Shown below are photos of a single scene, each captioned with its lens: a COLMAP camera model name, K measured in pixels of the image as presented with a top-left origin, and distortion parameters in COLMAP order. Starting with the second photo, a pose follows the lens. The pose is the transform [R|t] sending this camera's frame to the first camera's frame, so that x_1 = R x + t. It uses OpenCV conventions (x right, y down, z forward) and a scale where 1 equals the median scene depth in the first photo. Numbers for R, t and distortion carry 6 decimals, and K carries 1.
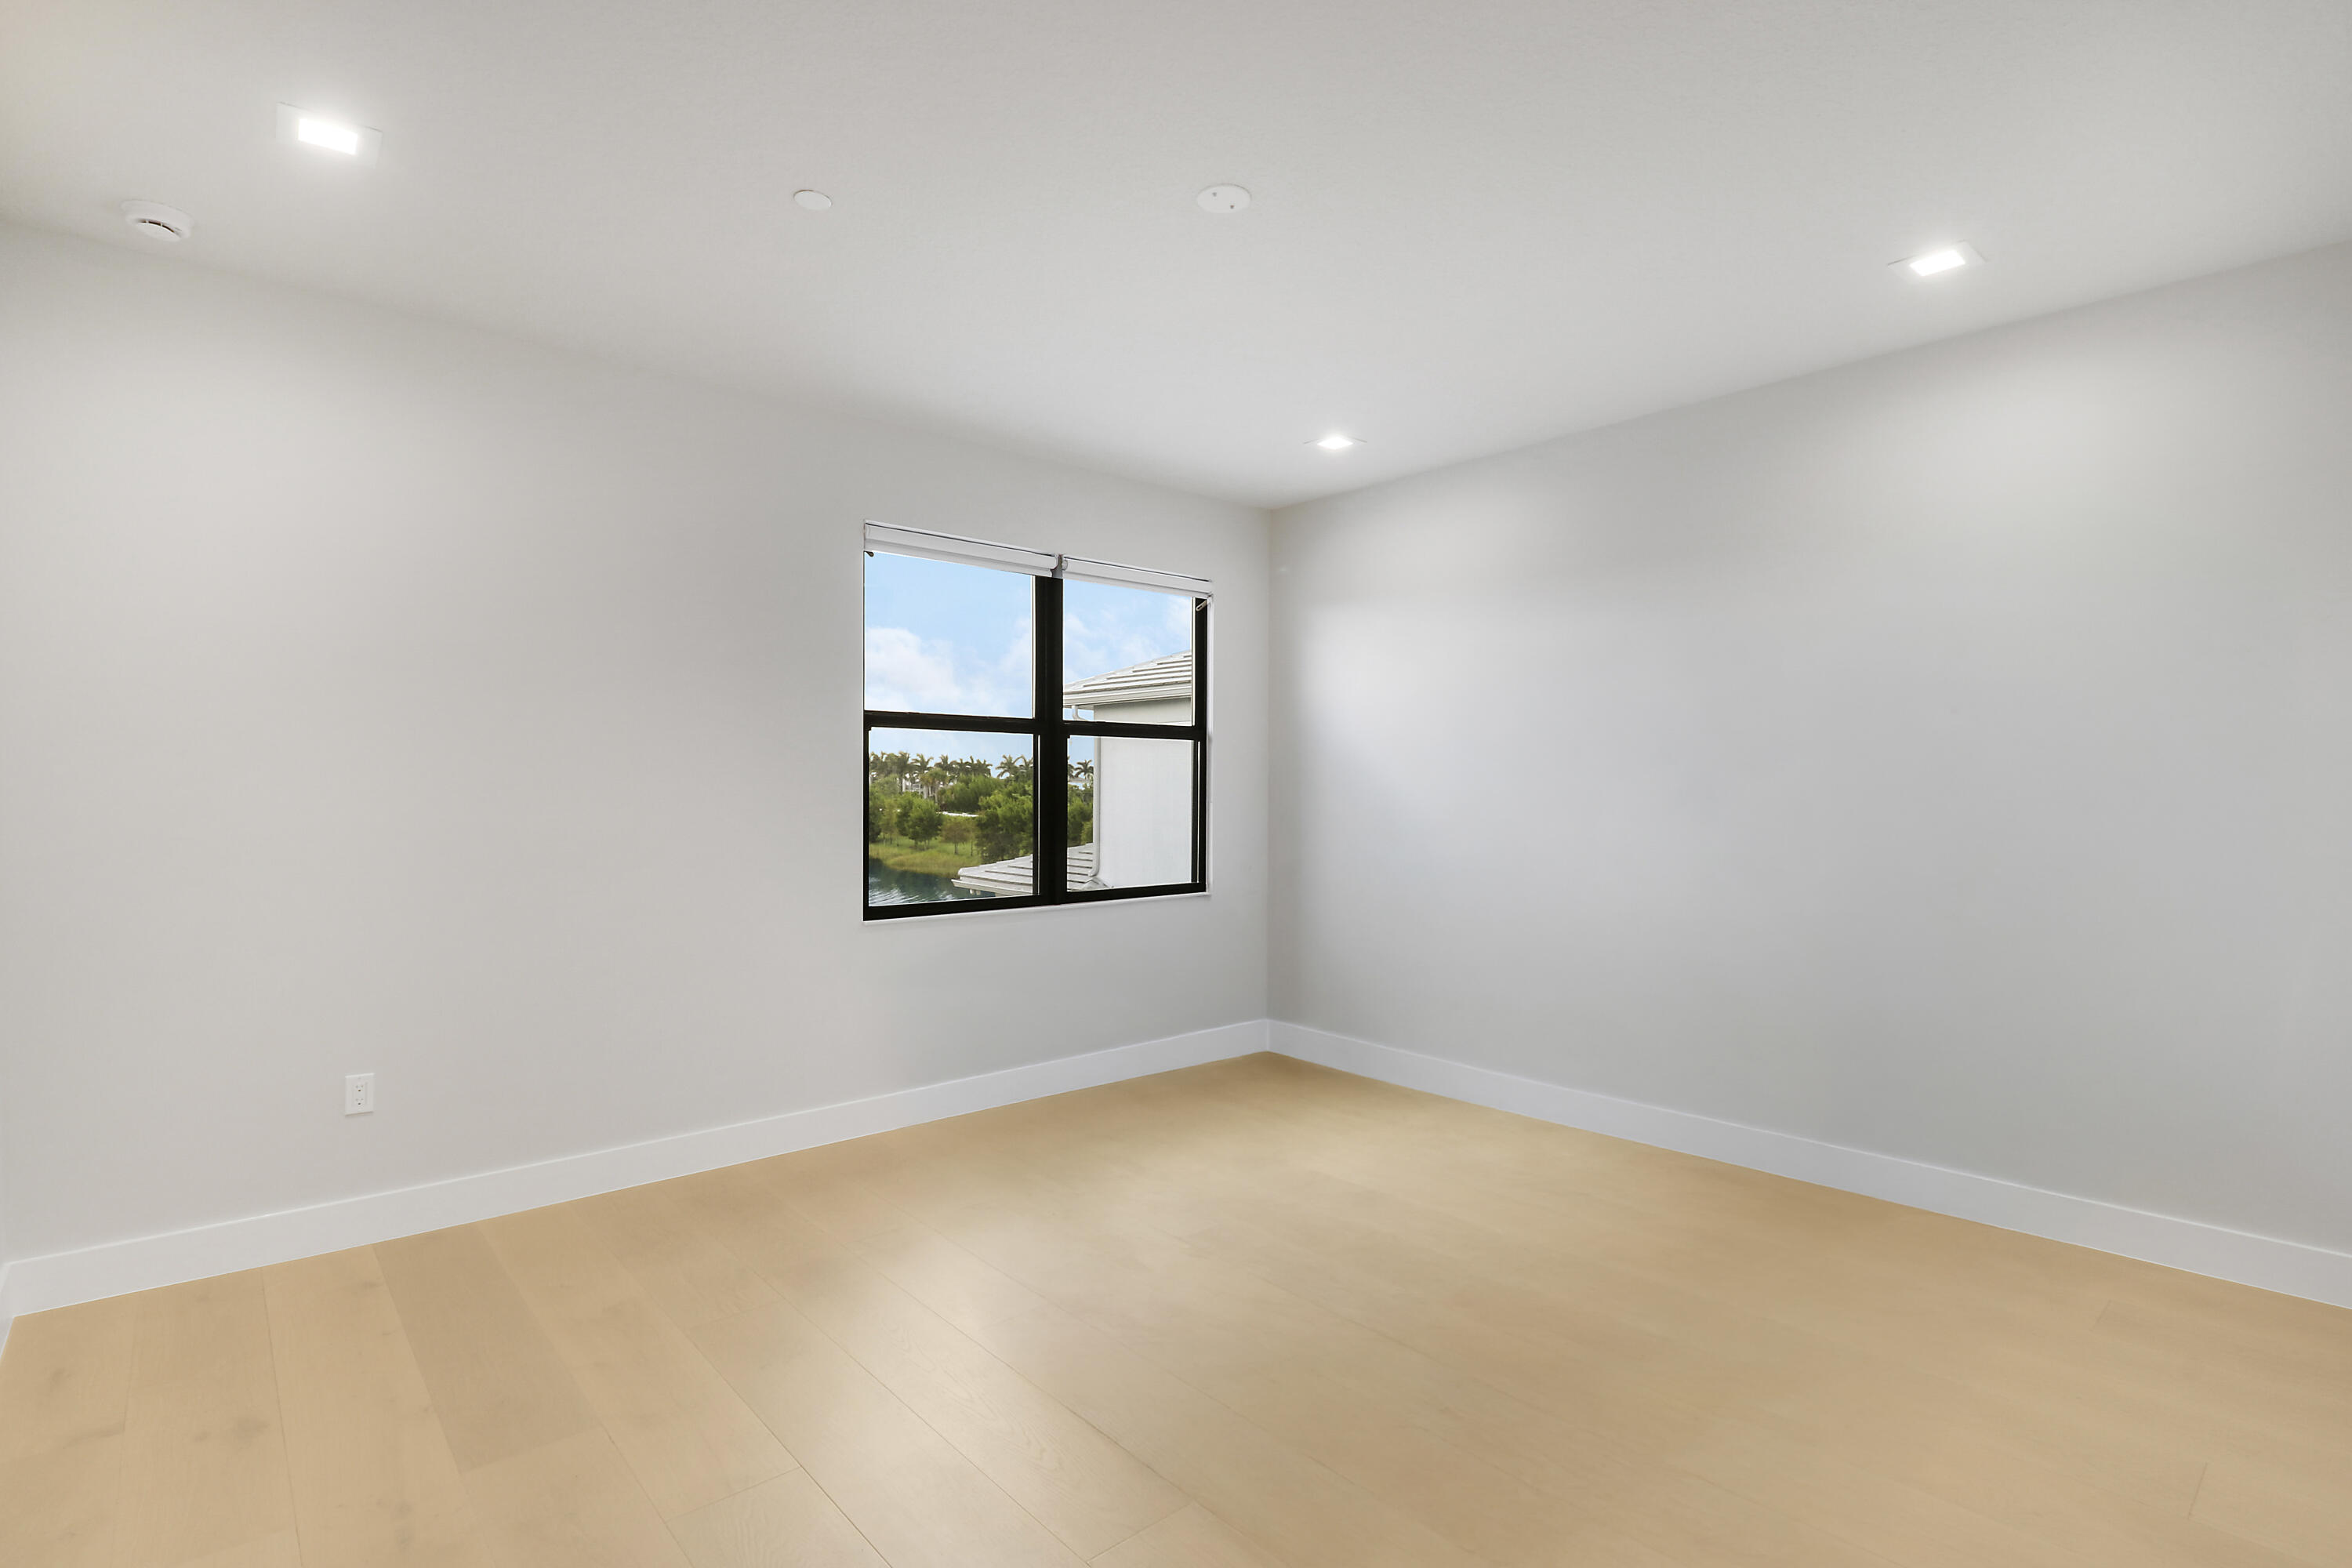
lens RADIAL K [[1150.3, 0, 1161.1], [0, 1150.3, 781.1], [0, 0, 1]] dist [-0.005044, -0.001096]
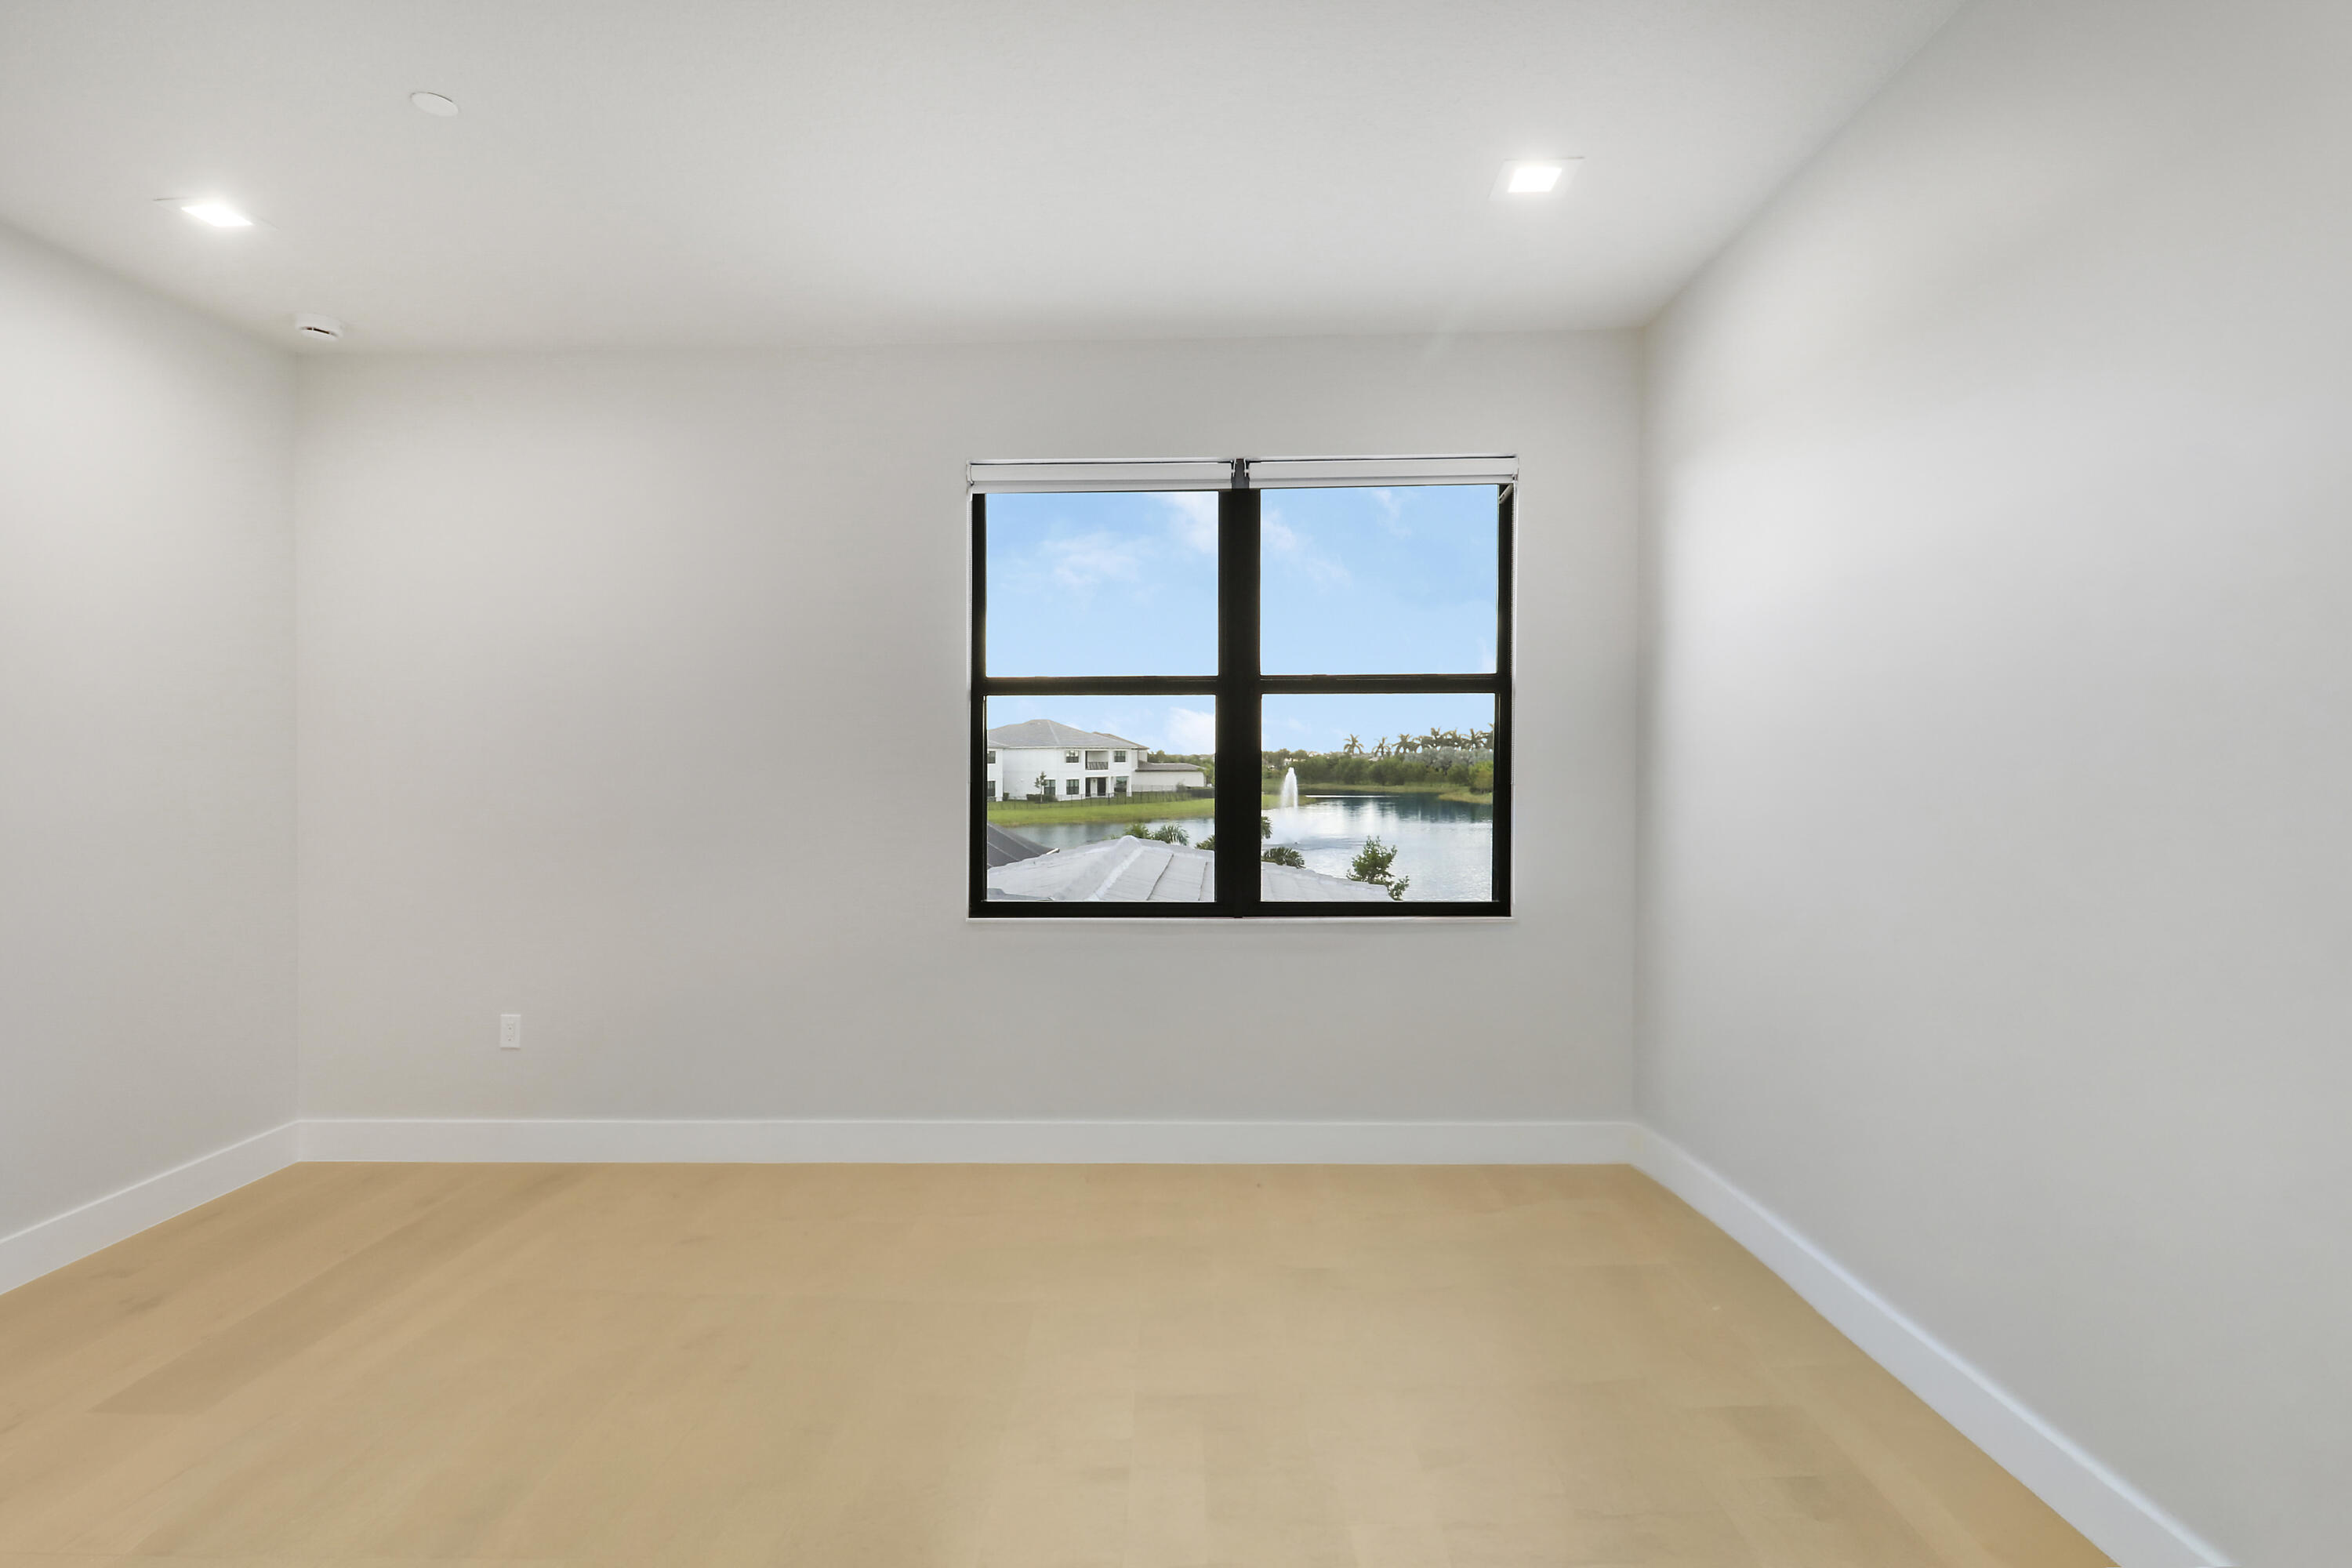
lens RADIAL K [[1150.3, 0, 1187.6], [0, 1150.3, 771.8], [0, 0, 1]] dist [-0.005044, -0.001096]
pose [[0.721794, -0.003108, -0.692100, 0.410635], [0.012002, 0.999896, 0.008027, 0.003925], [0.692003, -0.014101, 0.721757, 0.423422]]
